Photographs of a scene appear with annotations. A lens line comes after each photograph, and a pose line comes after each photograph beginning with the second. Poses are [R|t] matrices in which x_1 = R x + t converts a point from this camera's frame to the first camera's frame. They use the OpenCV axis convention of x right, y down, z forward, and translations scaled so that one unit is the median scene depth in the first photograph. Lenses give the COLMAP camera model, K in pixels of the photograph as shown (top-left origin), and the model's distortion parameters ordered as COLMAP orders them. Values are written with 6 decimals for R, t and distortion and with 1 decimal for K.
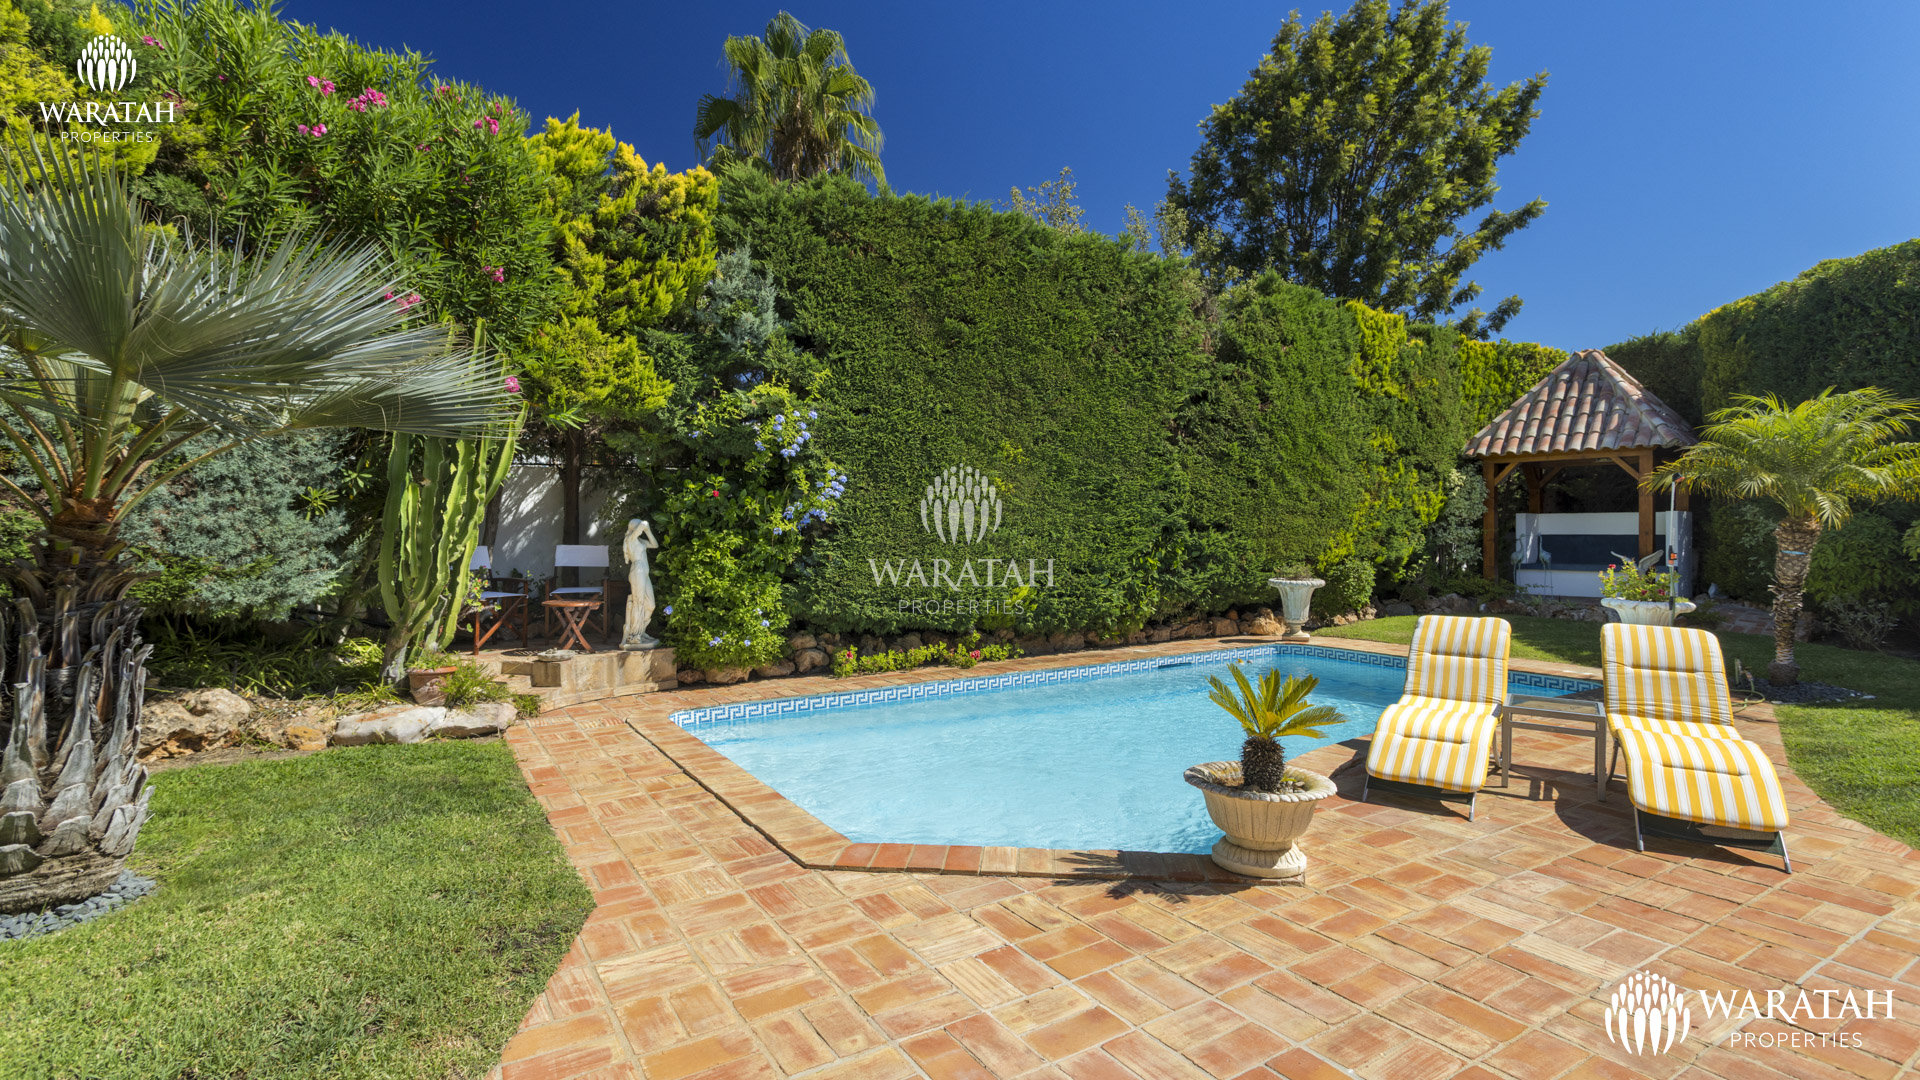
lens RADIAL K [[906.4, 0, 968.4], [0, 906.4, 523.6], [0, 0, 1]] dist [0.003254, 0.002236]
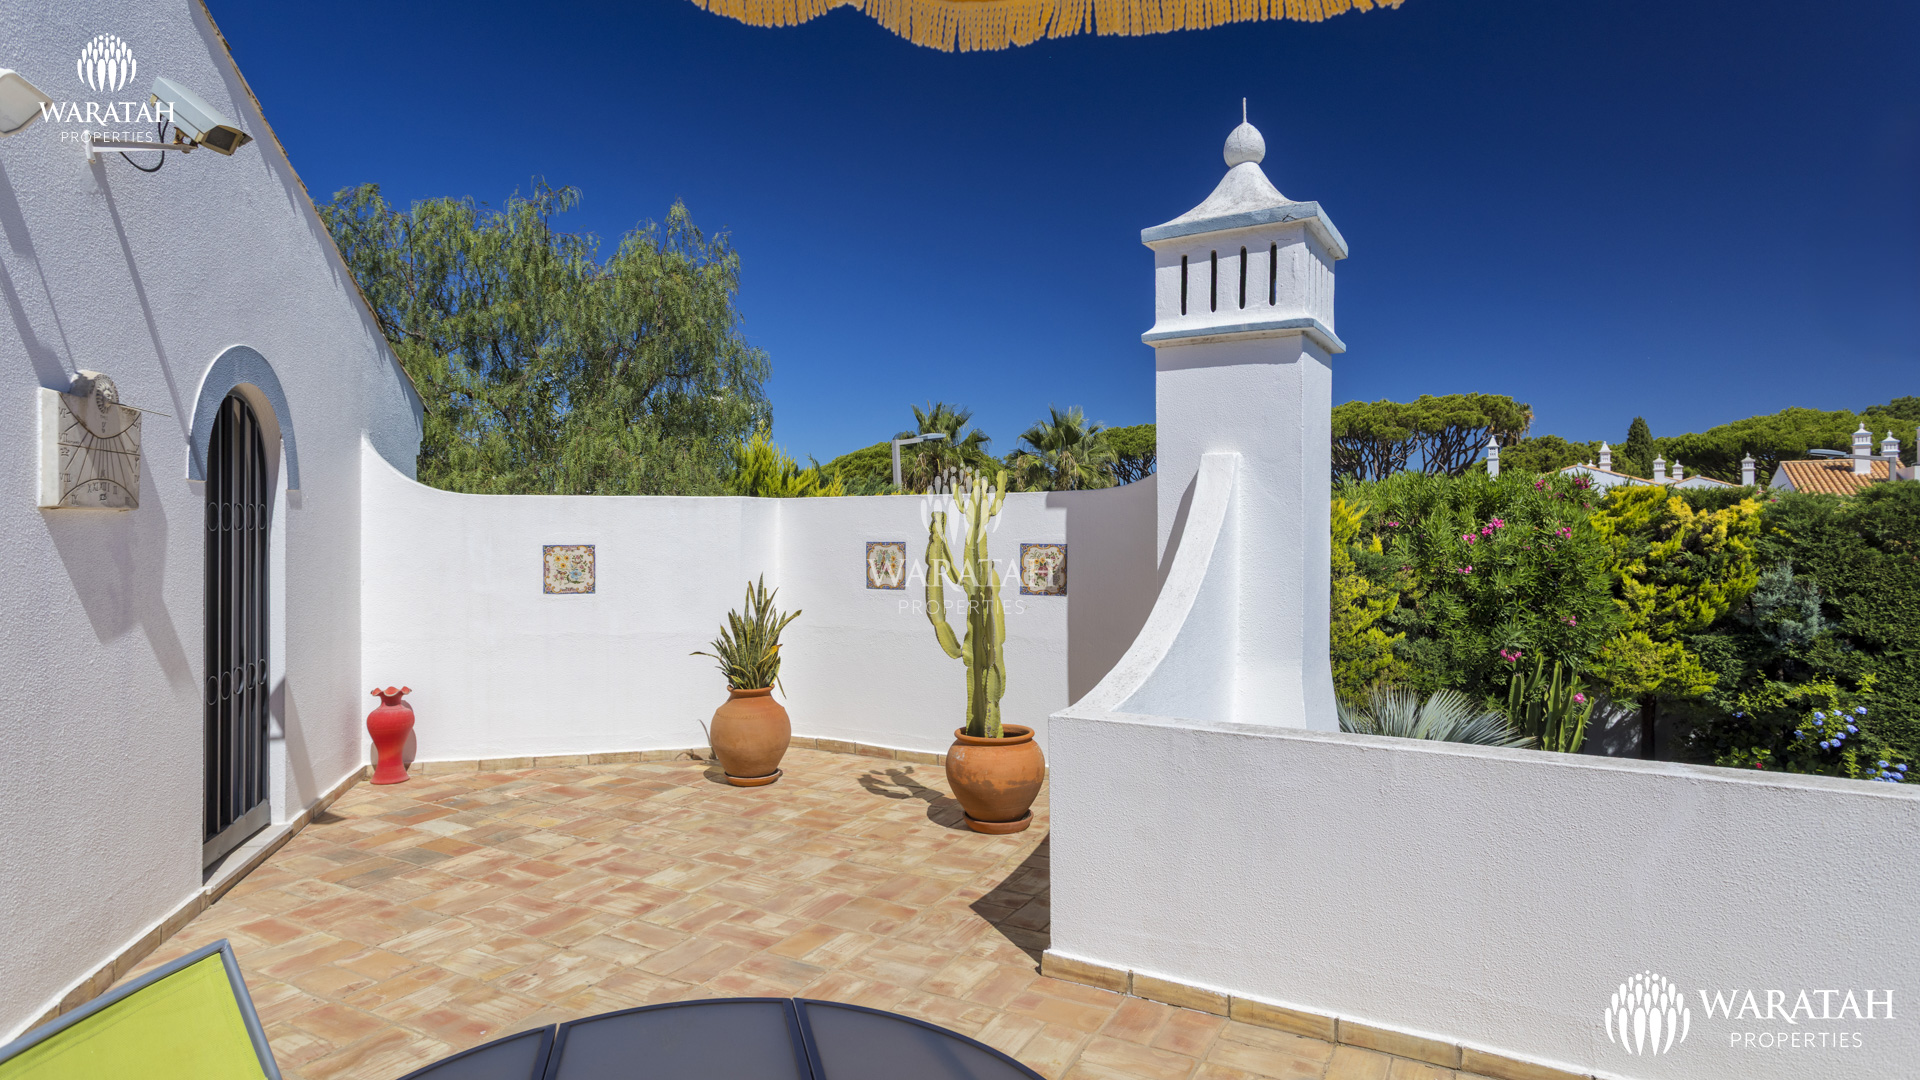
lens RADIAL K [[1042.4, 0, 932.2], [0, 1042.4, 505.5], [0, 0, 1]] dist [-0.011161, 0.004465]
pose [[0.463047, -0.002887, -0.886329, 0.433855], [0.004108, 0.999991, -0.001111, -0.372464], [0.886324, -0.003126, 0.463054, -0.624909]]
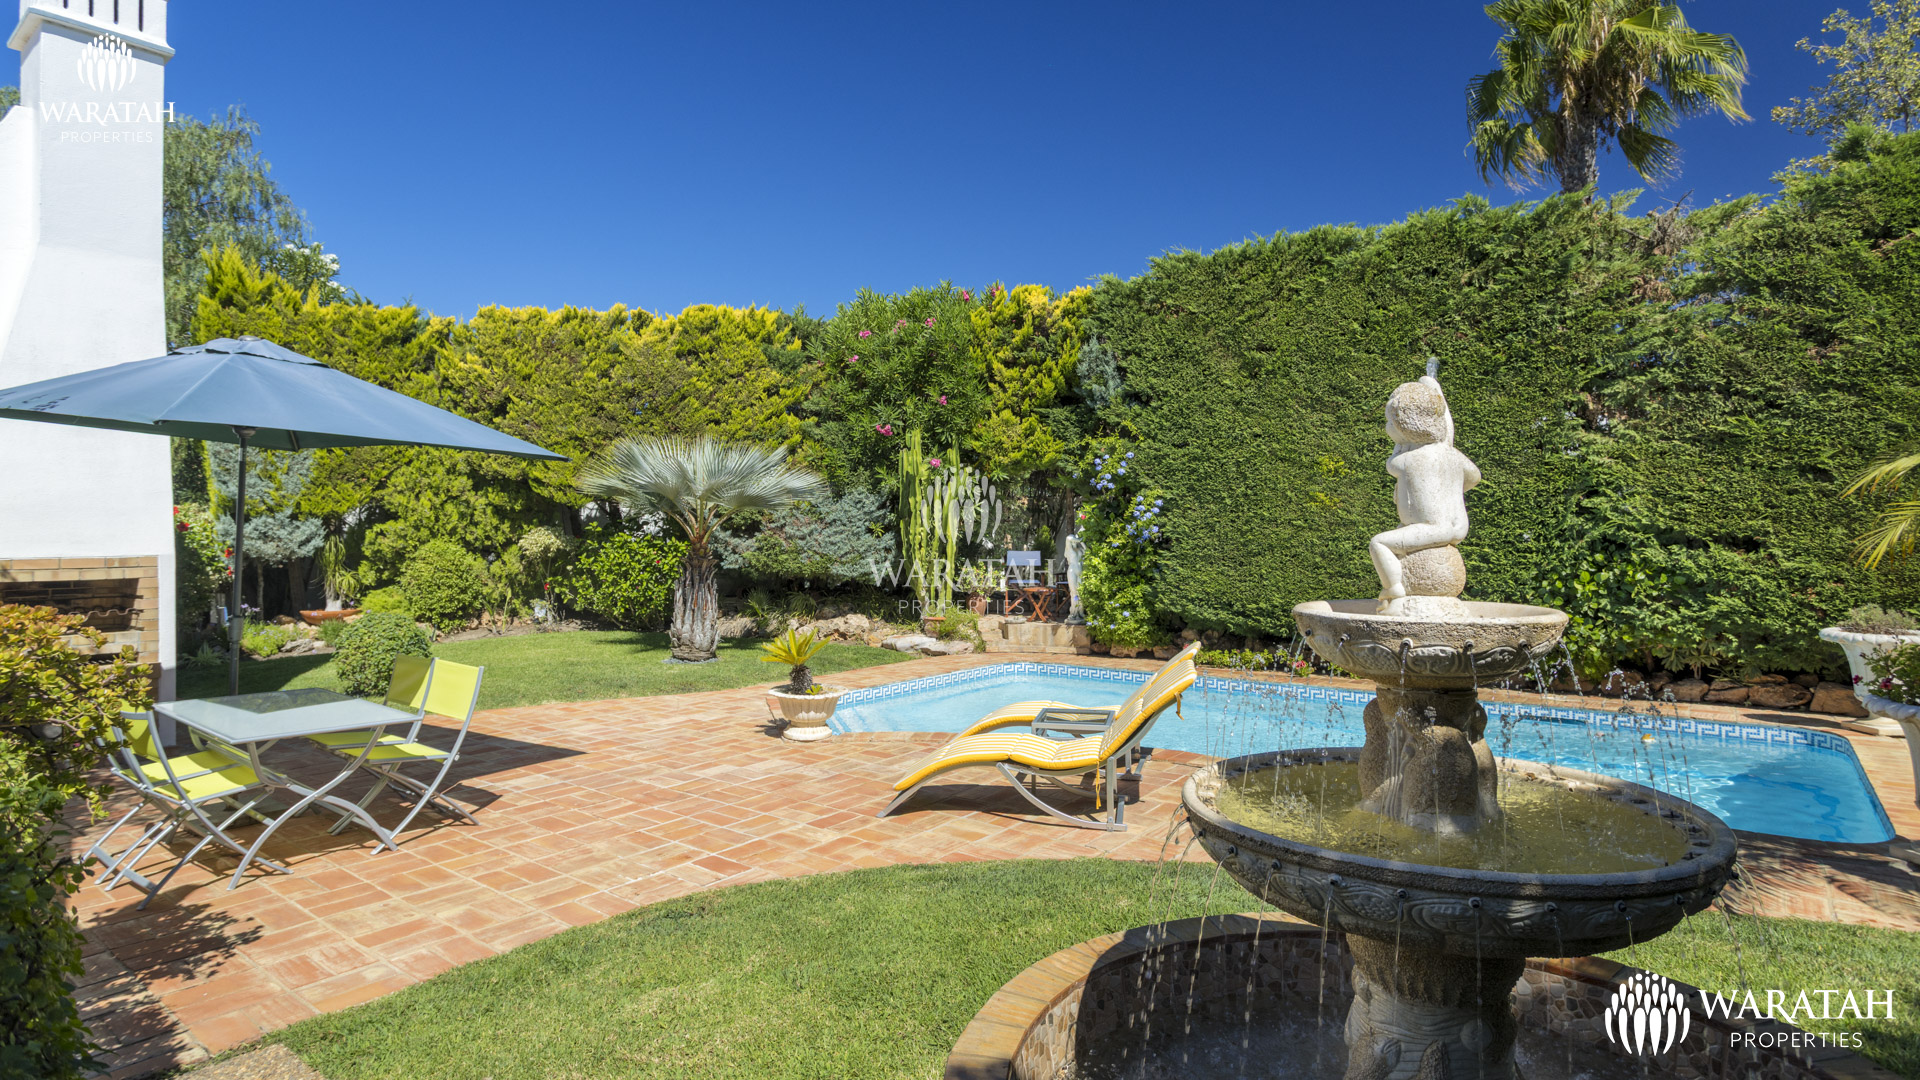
lens RADIAL K [[1042.4, 0, 977.5], [0, 1042.4, 517.6], [0, 0, 1]] dist [-0.011161, 0.004465]
pose [[0.337229, -0.008676, -0.941383, 1.130723], [0.013436, 0.999900, -0.004402, -0.026038], [0.941327, -0.011164, 0.337312, 0.286629]]
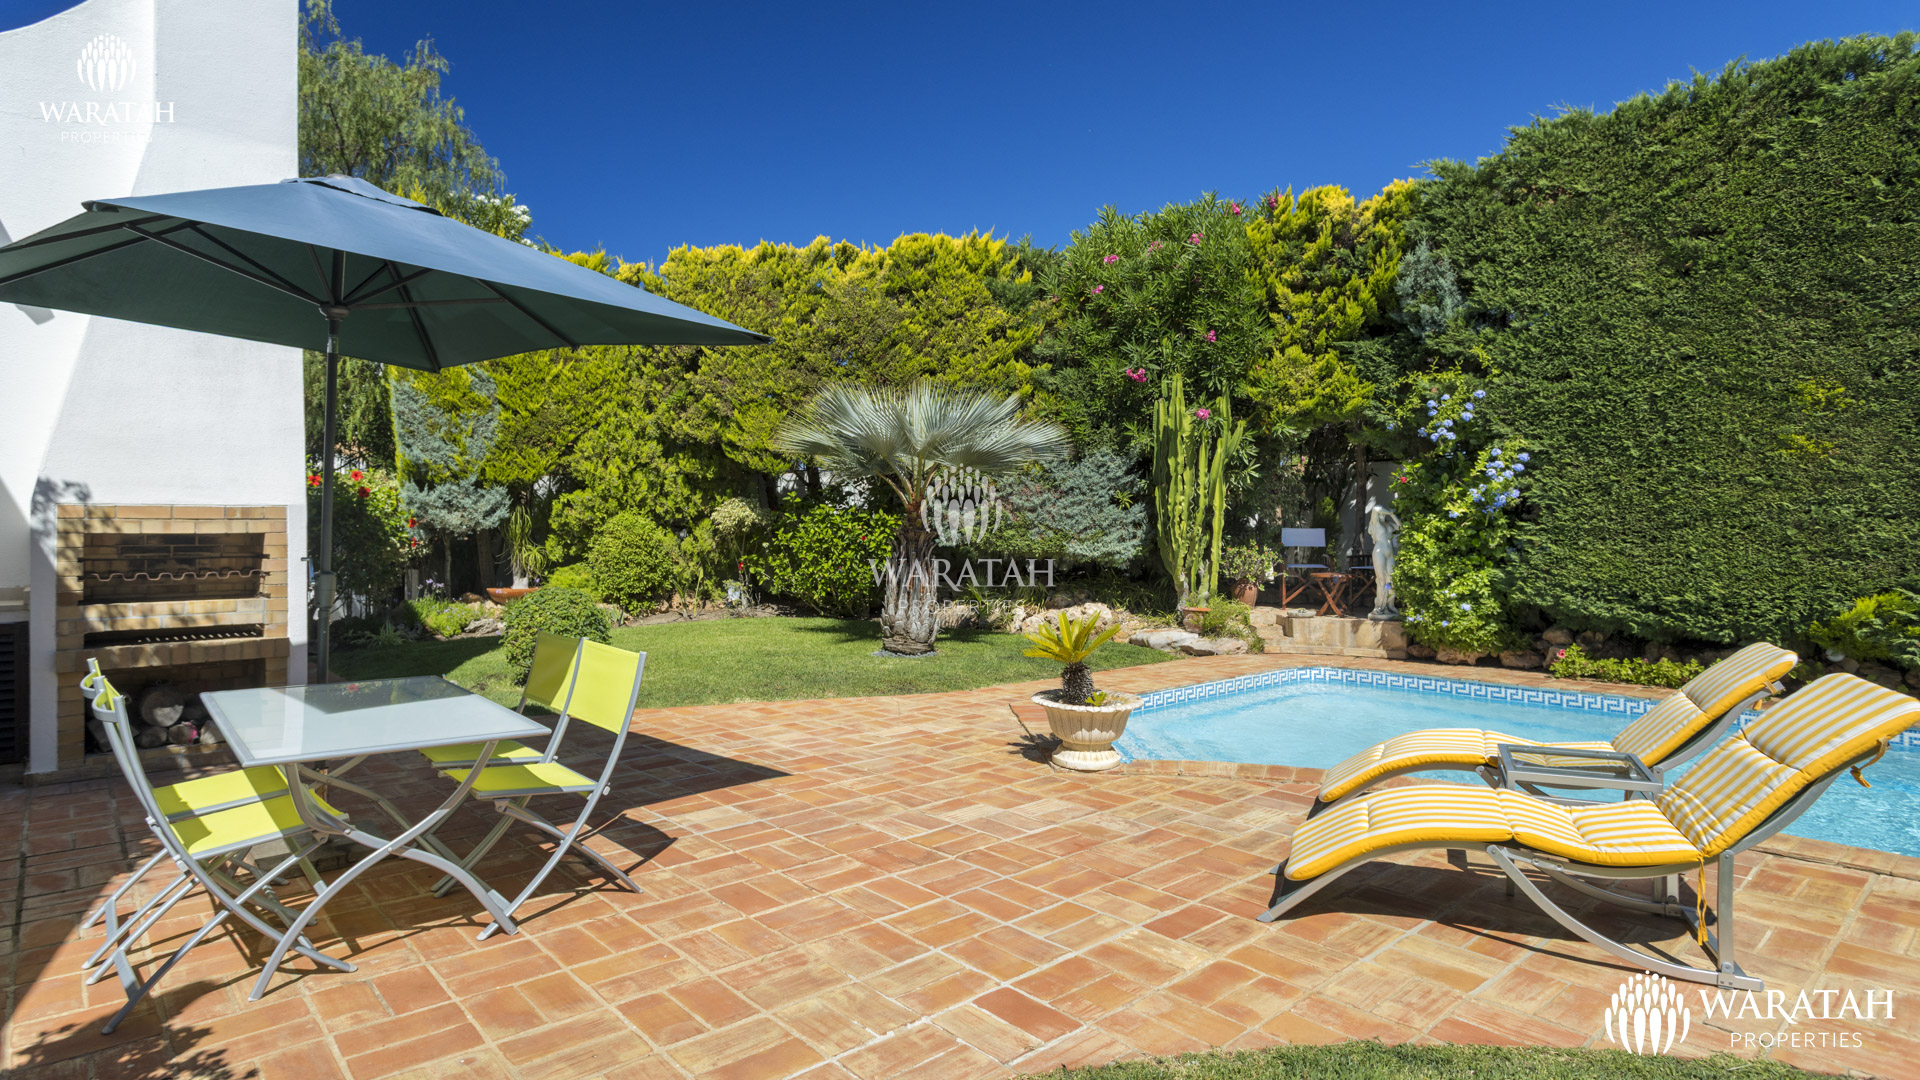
lens RADIAL K [[1042.4, 0, 963.5], [0, 1042.4, 522.6], [0, 0, 1]] dist [-0.011161, 0.004465]
pose [[0.159613, -0.002694, -0.987176, 0.815960], [0.009075, 0.999958, -0.001261, 0.013771], [0.987138, -0.008758, 0.159631, 0.273183]]
